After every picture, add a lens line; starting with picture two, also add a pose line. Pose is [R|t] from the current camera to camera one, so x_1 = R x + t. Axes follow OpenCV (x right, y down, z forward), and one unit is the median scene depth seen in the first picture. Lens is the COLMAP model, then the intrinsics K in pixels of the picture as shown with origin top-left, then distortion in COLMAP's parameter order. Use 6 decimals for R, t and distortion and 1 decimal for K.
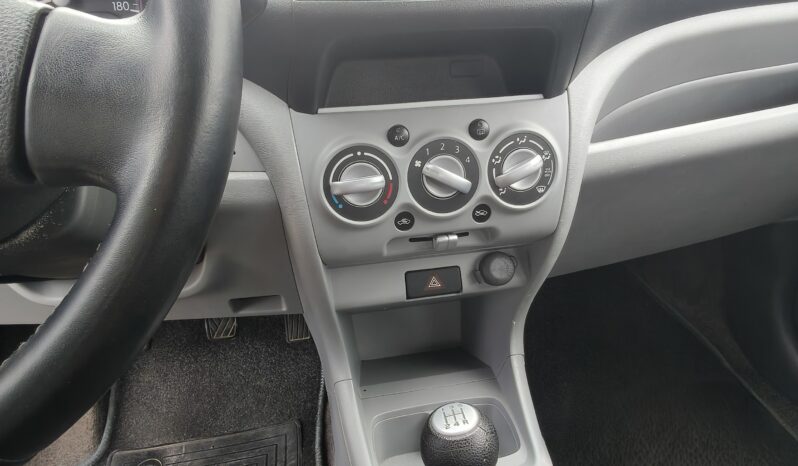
lens RADIAL K [[562.7, 0, 399.0], [0, 562.7, 233.0], [0, 0, 1]] dist [0.002651, -0.000624]
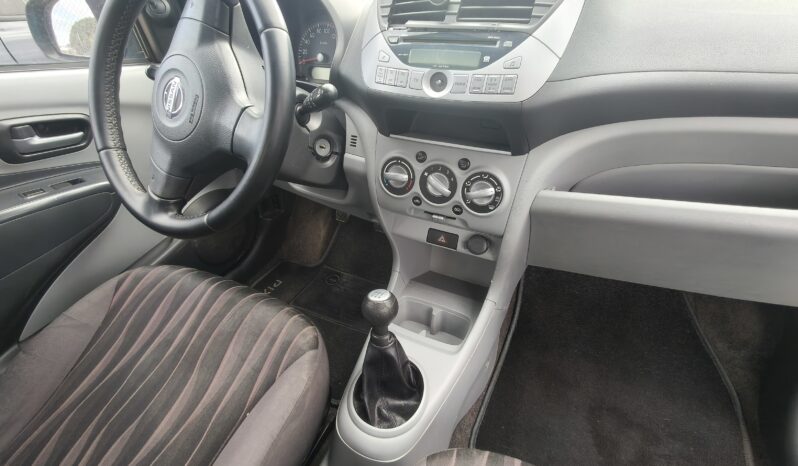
lens RADIAL K [[562.7, 0, 399.0], [0, 562.7, 233.0], [0, 0, 1]] dist [0.002651, -0.000624]
pose [[0.718564, 0.337827, -0.607896, 1.160076], [-0.239980, 0.940849, 0.239191, -0.359711], [0.652744, -0.025991, 0.757133, -0.488481]]
